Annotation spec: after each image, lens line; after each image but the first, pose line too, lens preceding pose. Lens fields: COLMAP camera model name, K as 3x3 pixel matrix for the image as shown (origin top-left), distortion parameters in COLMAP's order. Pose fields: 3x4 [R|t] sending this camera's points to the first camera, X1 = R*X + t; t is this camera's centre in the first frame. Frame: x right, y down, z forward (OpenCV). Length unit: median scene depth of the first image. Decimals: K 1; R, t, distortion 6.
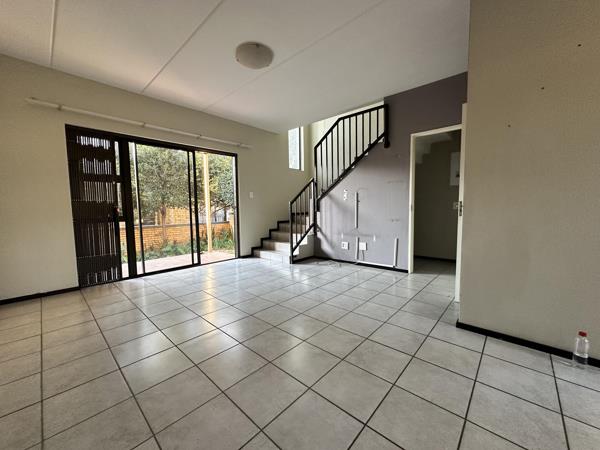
lens RADIAL K [[239.6, 0, 299.3], [0, 239.6, 226.3], [0, 0, 1]] dist [-0.002354, 0.000234]
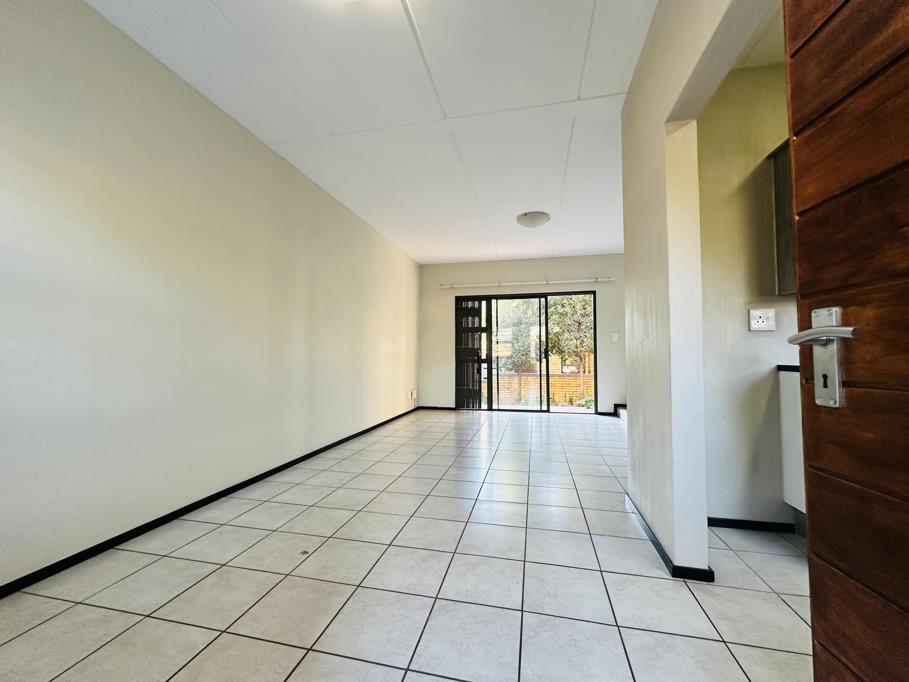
lens RADIAL K [[363.0, 0, 454.3], [0, 363.0, 341.2], [0, 0, 1]] dist [-0.002354, 0.000234]
pose [[0.498395, -0.023632, -0.866628, 0.693492], [-0.075242, 0.994677, -0.070395, 0.009629], [0.863679, 0.100291, 0.493964, -0.070676]]
